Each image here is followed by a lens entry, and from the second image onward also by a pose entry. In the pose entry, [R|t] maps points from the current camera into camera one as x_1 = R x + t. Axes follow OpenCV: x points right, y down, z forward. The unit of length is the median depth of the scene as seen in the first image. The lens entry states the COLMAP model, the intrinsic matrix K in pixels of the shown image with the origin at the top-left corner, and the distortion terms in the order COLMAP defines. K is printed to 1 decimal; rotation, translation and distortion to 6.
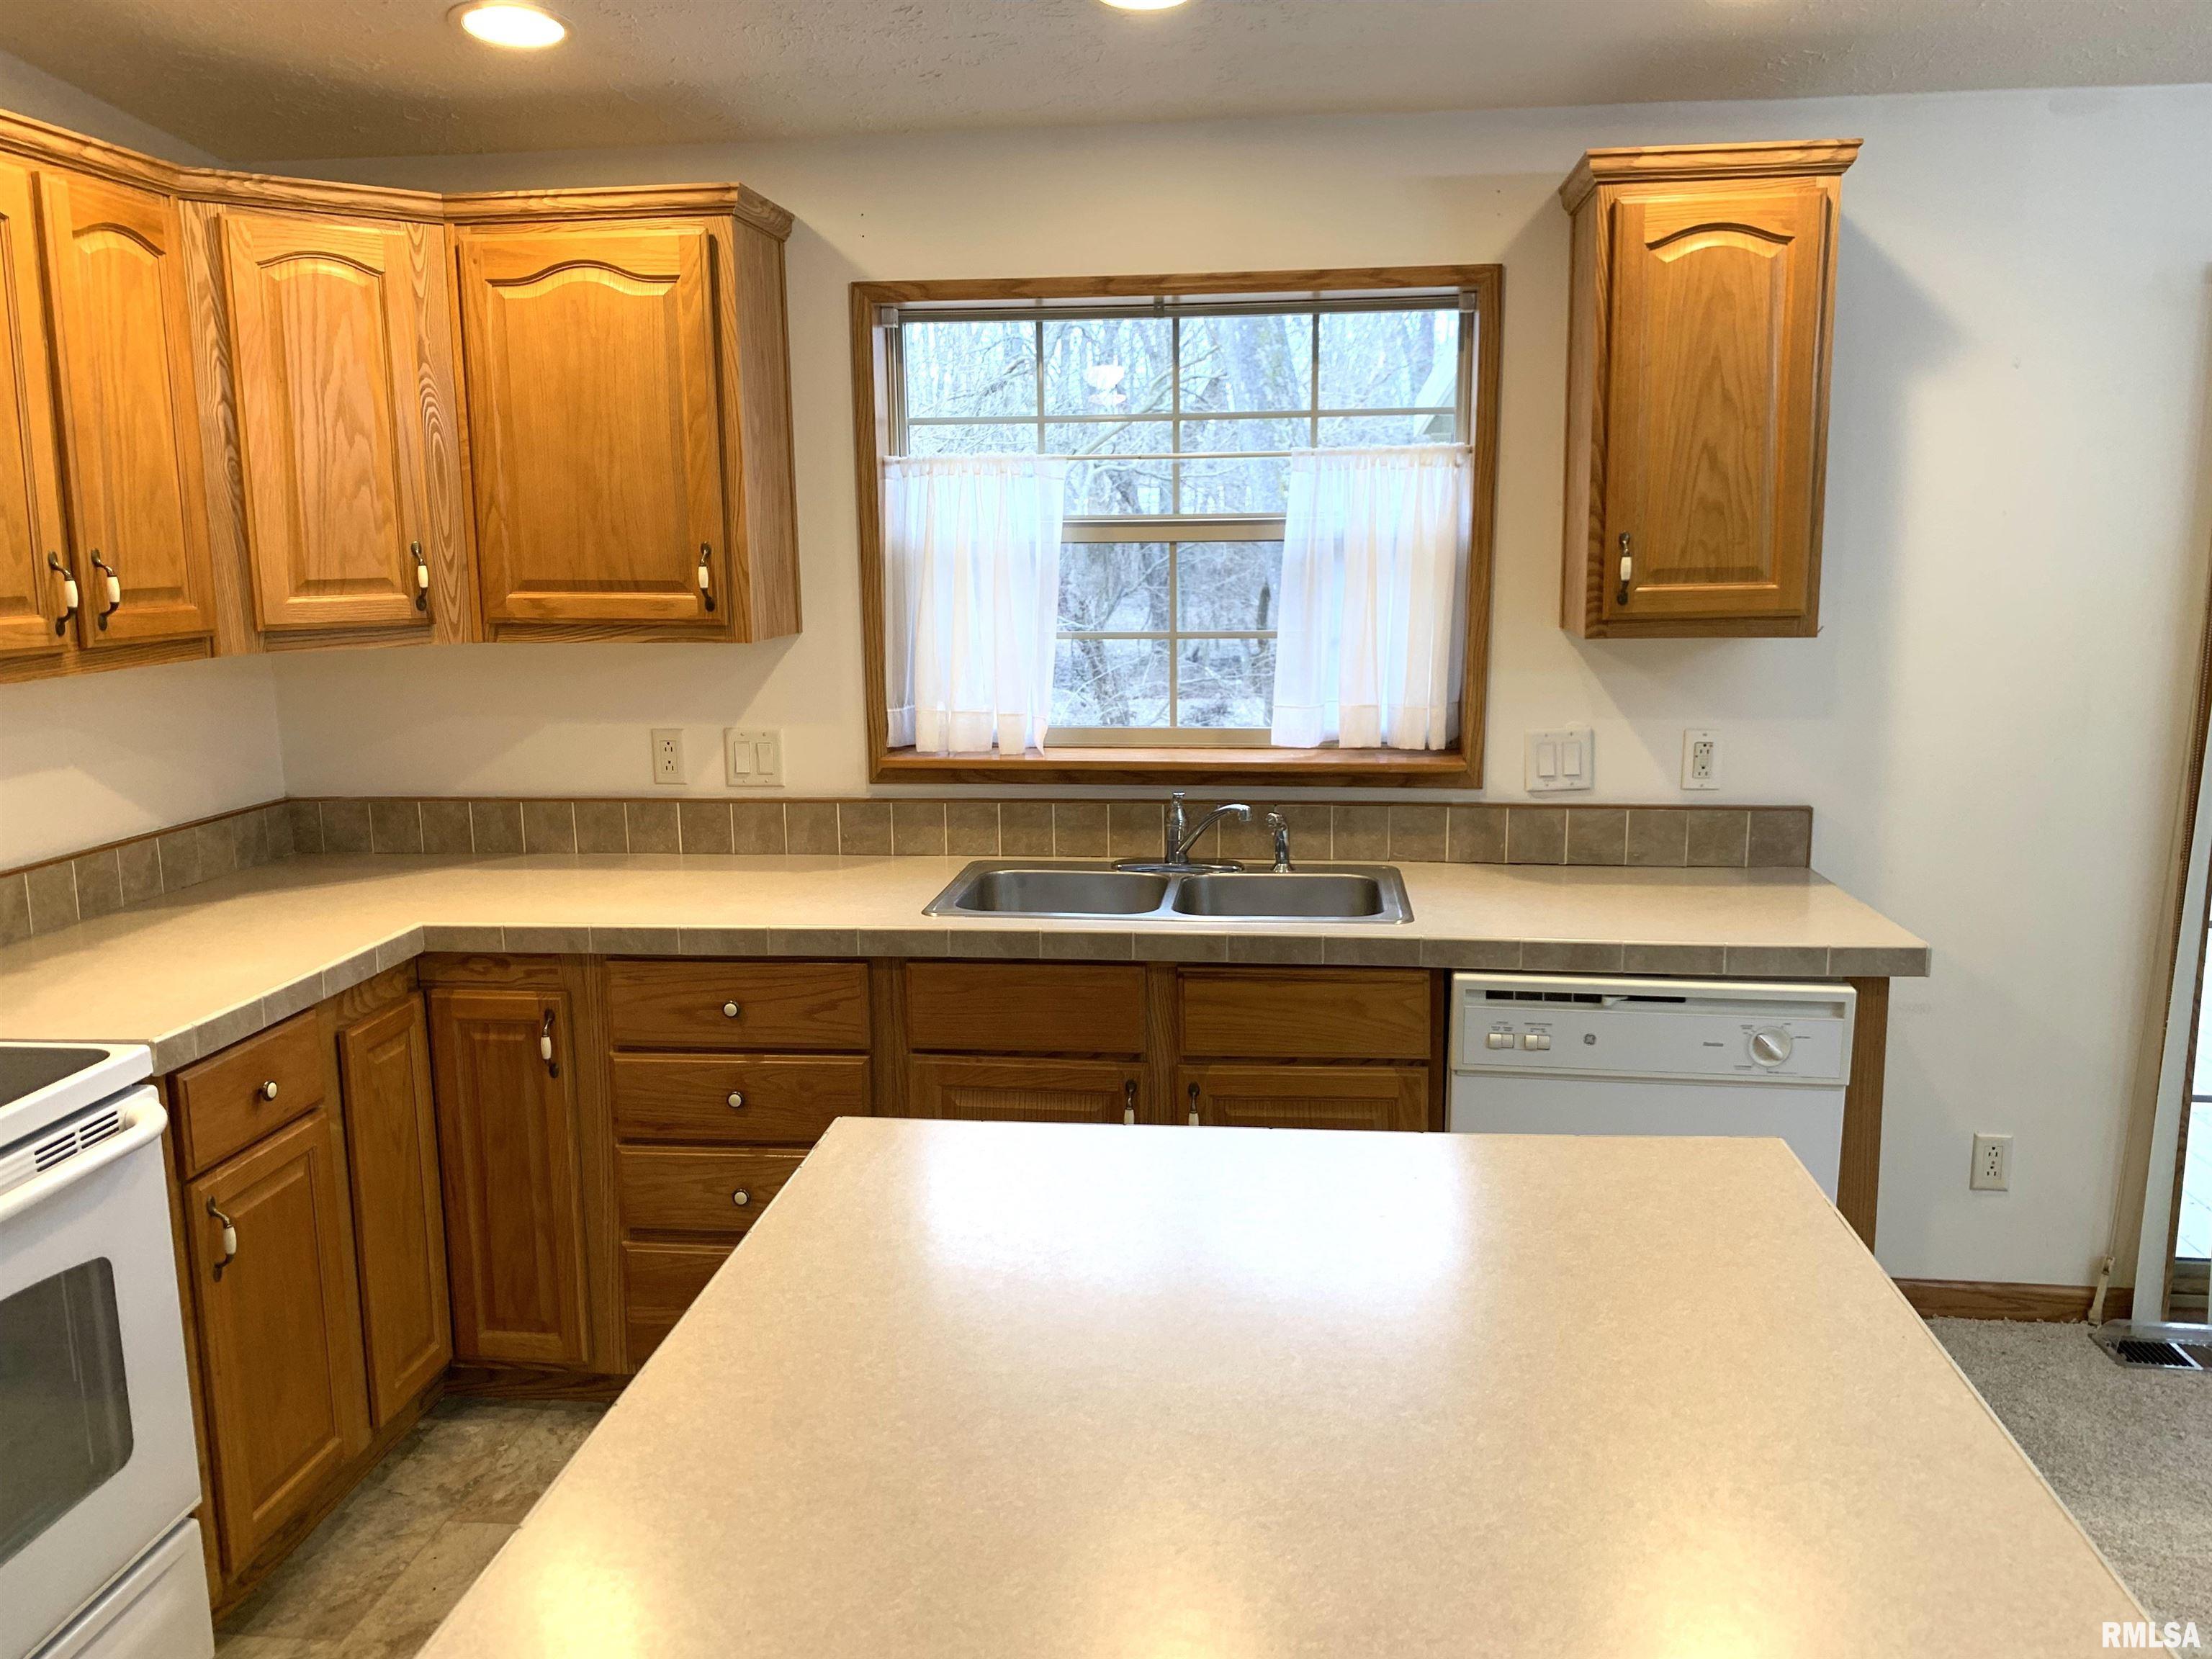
lens RADIAL K [[1689.4, 0, 1091.3], [0, 1689.4, 816.3], [0, 0, 1]] dist [0.037964, -0.055990]
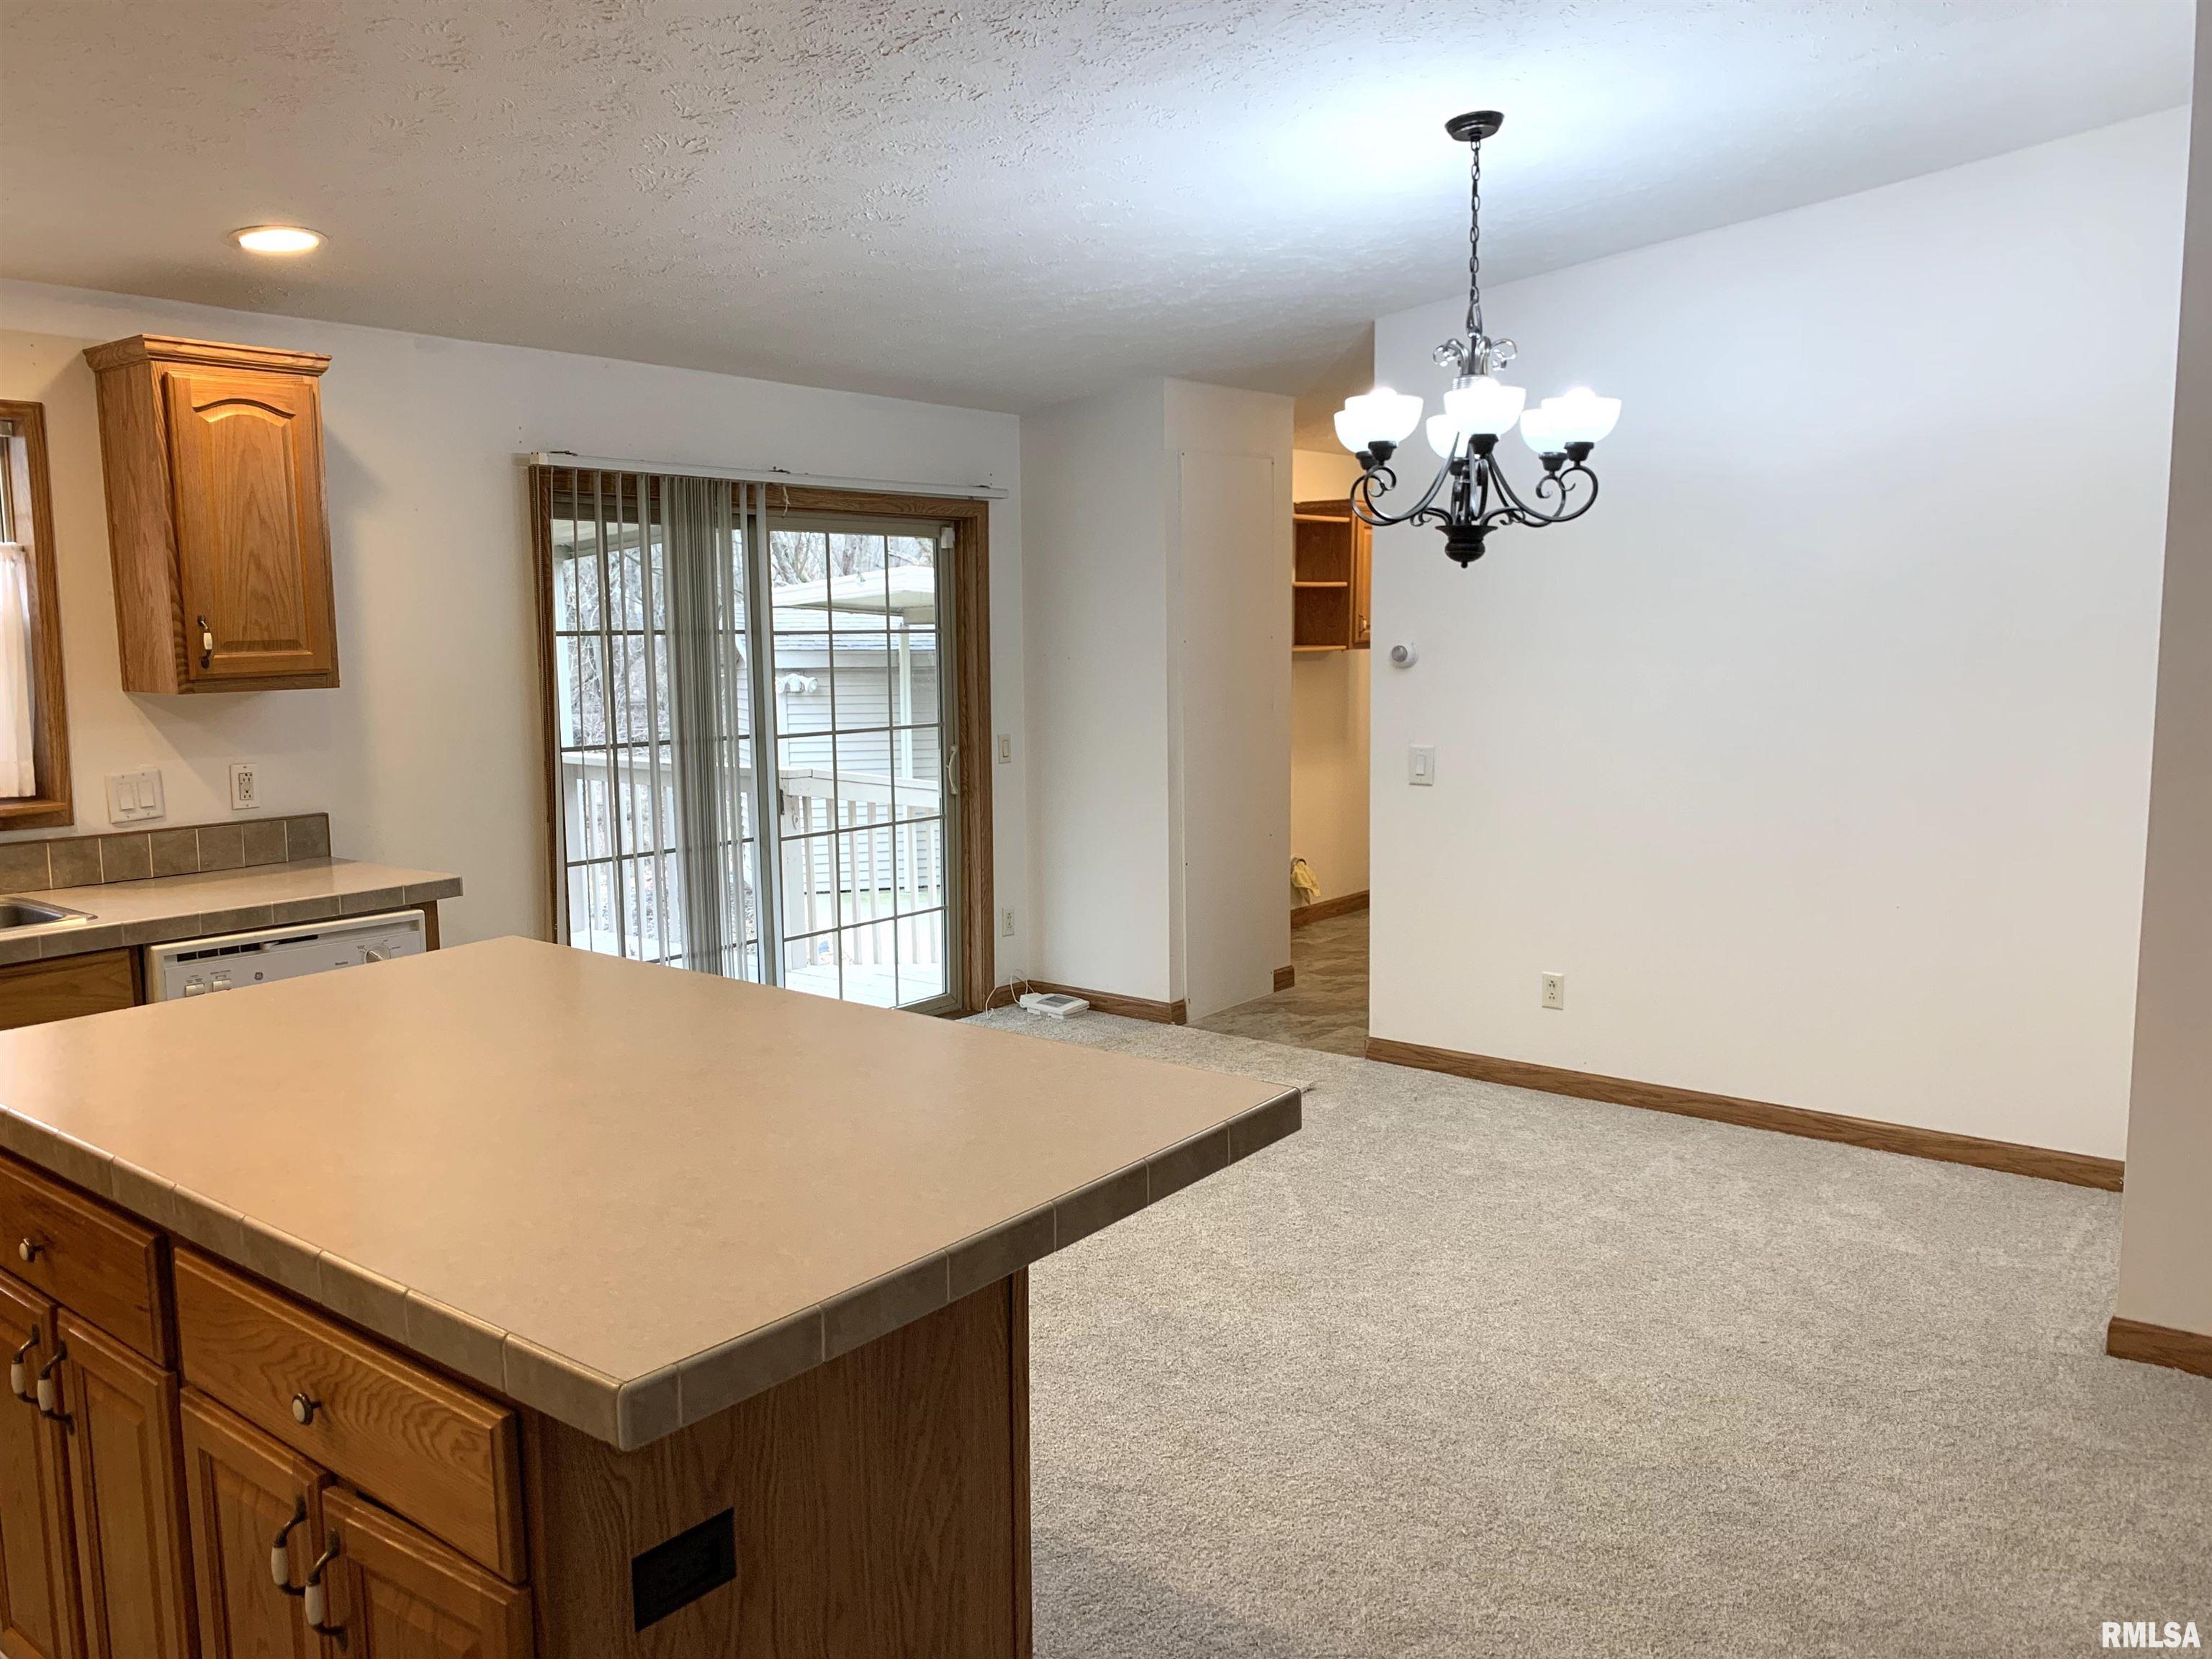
lens RADIAL K [[1689.4, 0, 1088.5], [0, 1689.4, 817.9], [0, 0, 1]] dist [0.037964, -0.055990]
pose [[0.530006, -0.093937, 0.842775, -0.463494], [0.146290, 0.989074, 0.018245, 0.071145], [-0.835280, 0.113619, 0.537957, -0.300563]]
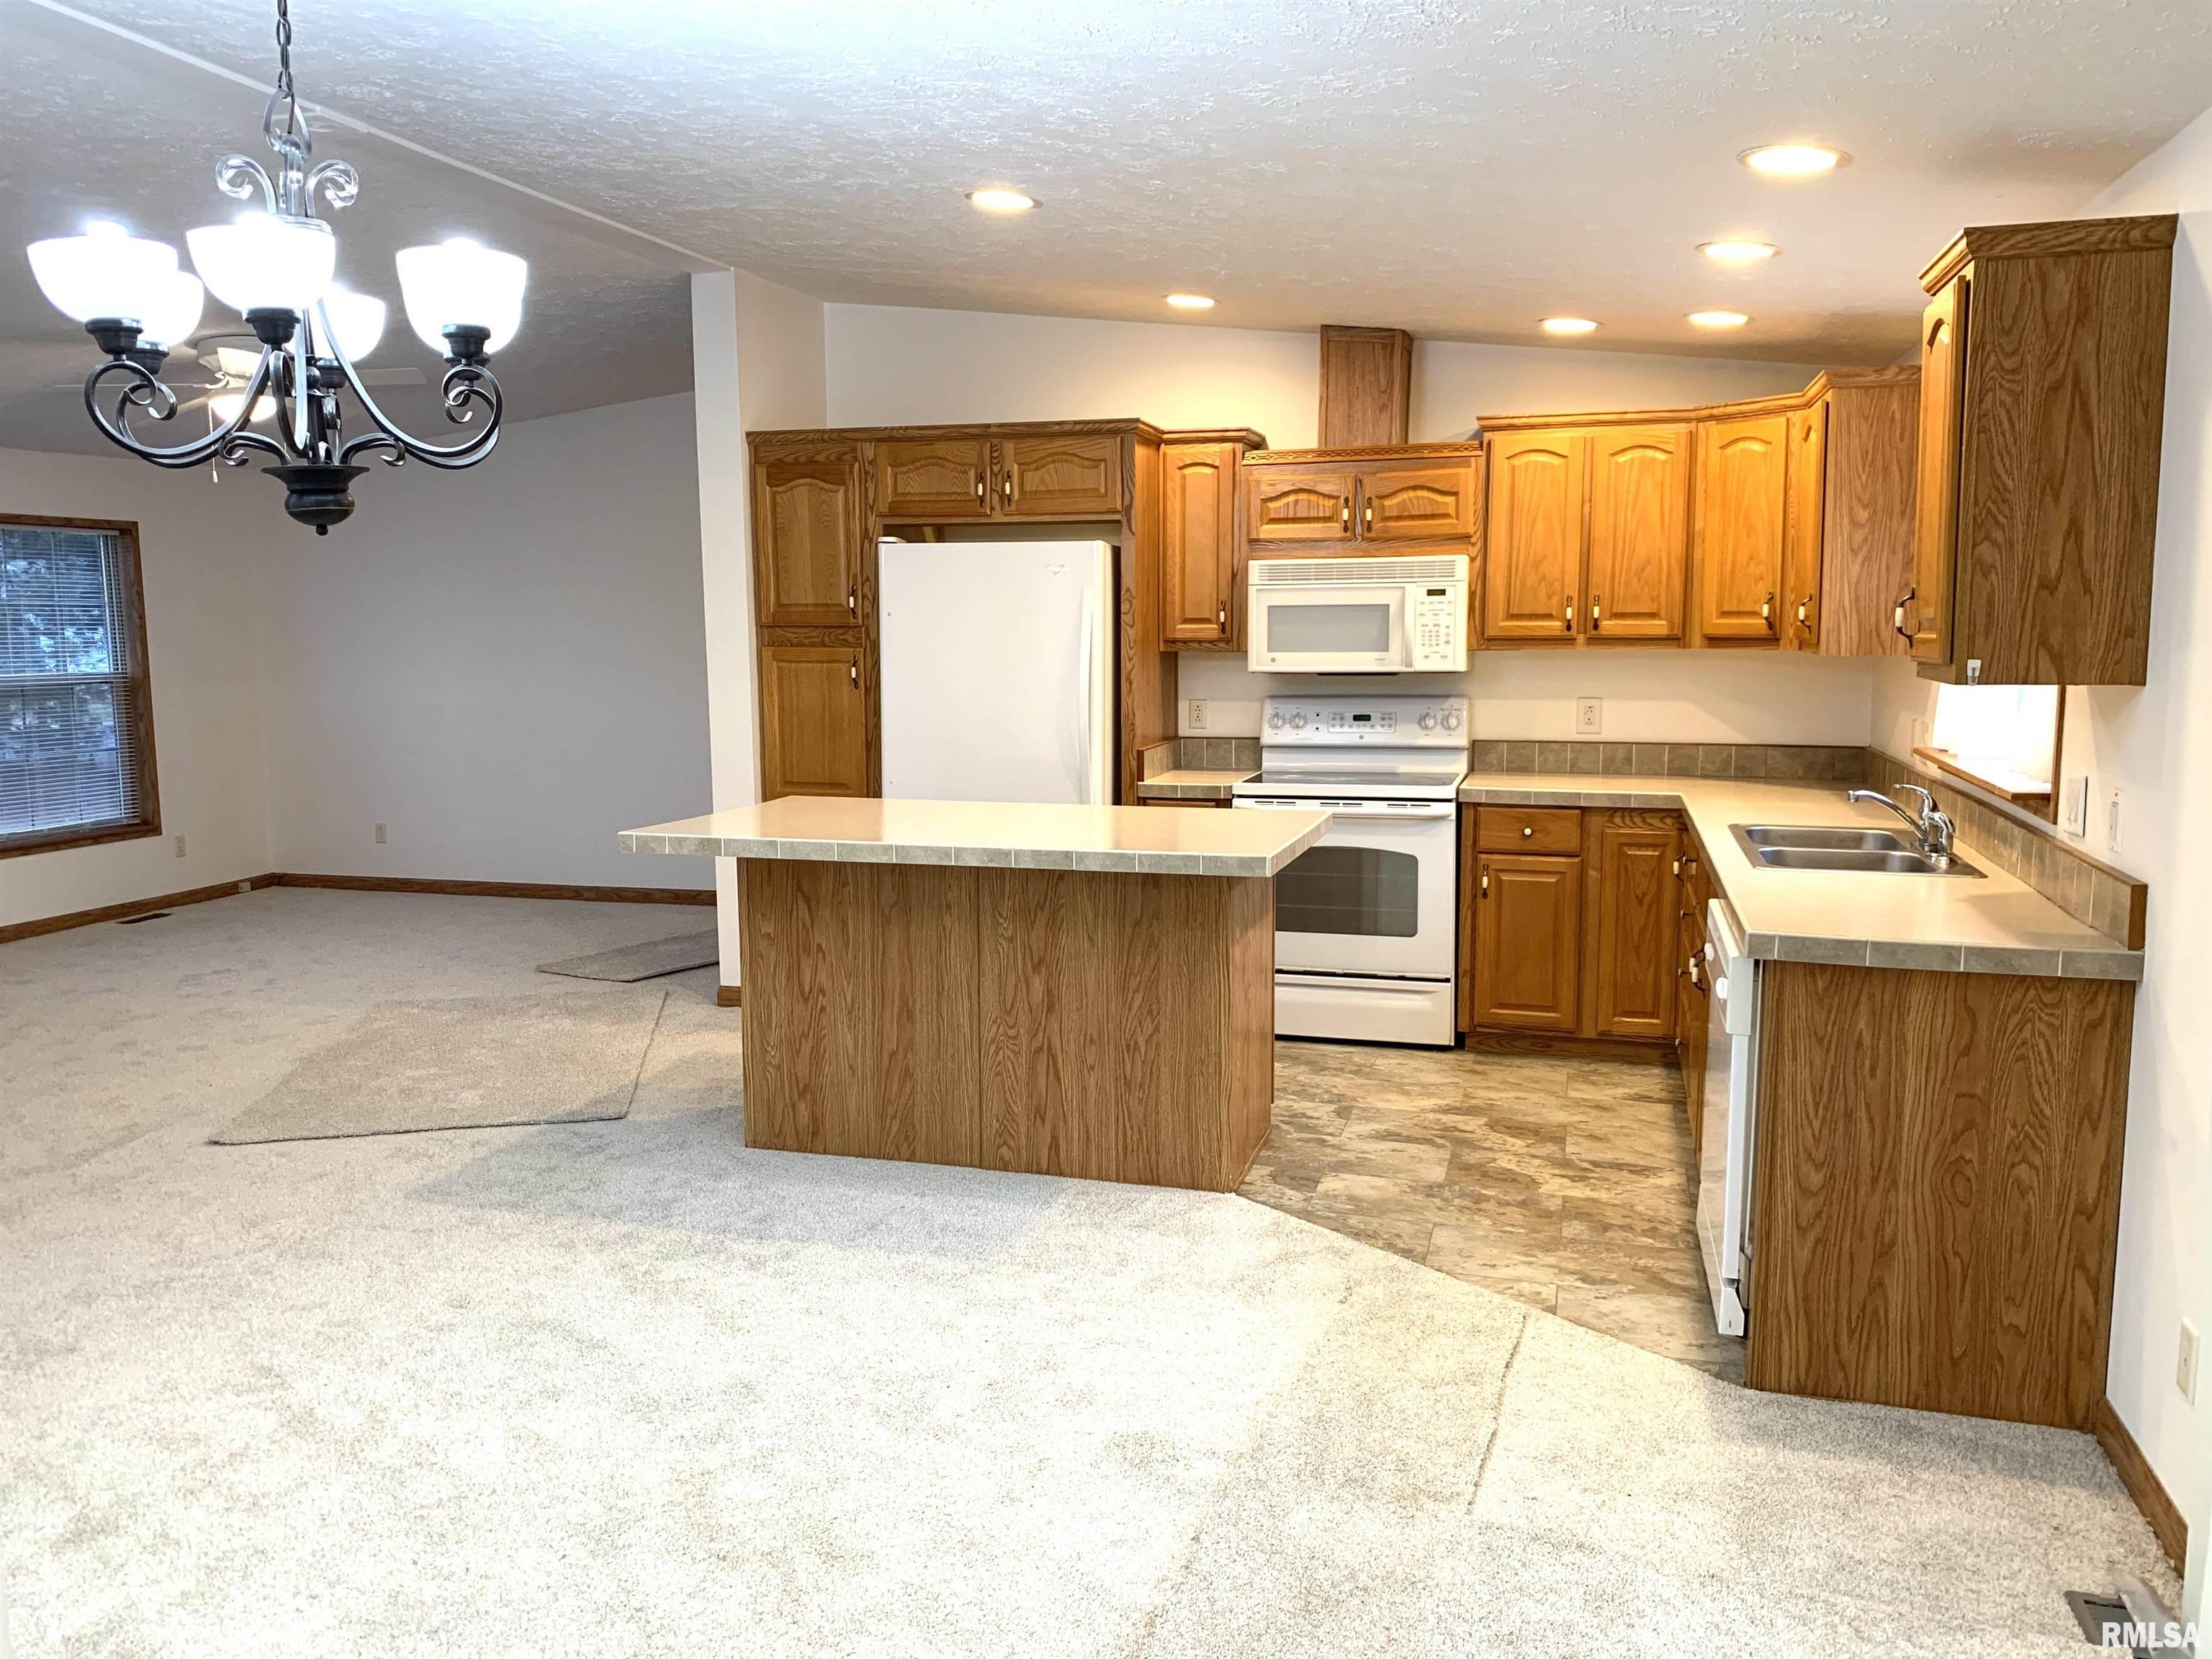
lens RADIAL K [[1689.4, 0, 1061.9], [0, 1689.4, 819.4], [0, 0, 1]] dist [0.037964, -0.055990]
pose [[-0.179491, 0.136419, -0.974255, 1.565114], [-0.156802, 0.973710, 0.165231, -0.112492], [0.971183, 0.182423, -0.153381, 0.628313]]
